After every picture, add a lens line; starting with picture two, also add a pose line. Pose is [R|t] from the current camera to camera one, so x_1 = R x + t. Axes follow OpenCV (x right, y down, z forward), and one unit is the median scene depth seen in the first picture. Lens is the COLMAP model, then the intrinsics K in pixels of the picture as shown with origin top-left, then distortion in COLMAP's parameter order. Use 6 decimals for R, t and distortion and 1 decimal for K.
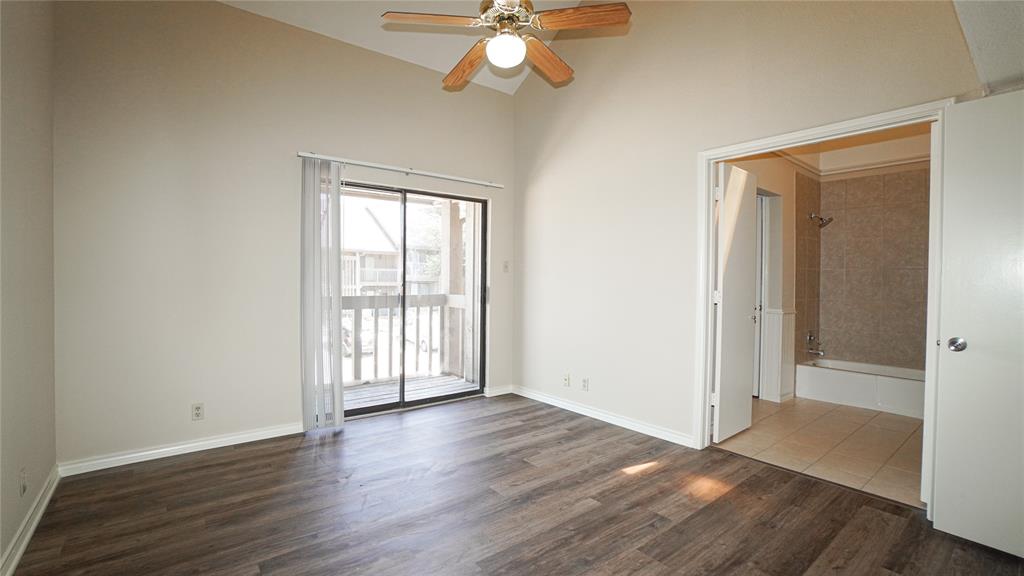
lens RADIAL K [[452.0, 0, 505.6], [0, 452.0, 285.1], [0, 0, 1]] dist [-0.060169, 0.021985]
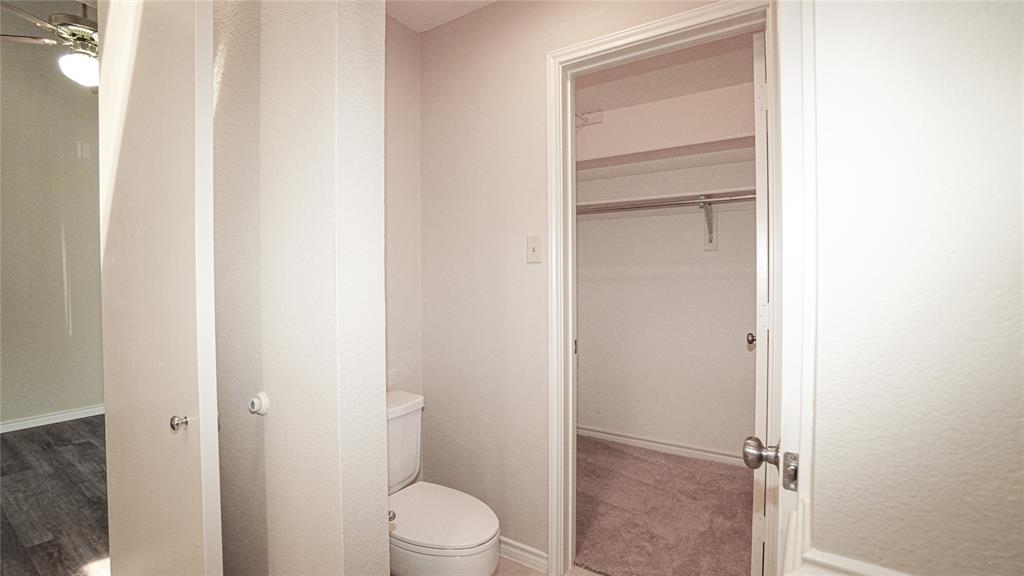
lens RADIAL K [[452.0, 0, 505.6], [0, 452.0, 285.1], [0, 0, 1]] dist [-0.060169, 0.021985]
pose [[0.298809, 0.008363, -0.954276, 0.976183], [-0.005594, 0.999960, 0.007011, -0.016383], [0.954297, 0.003243, 0.298844, 1.243449]]
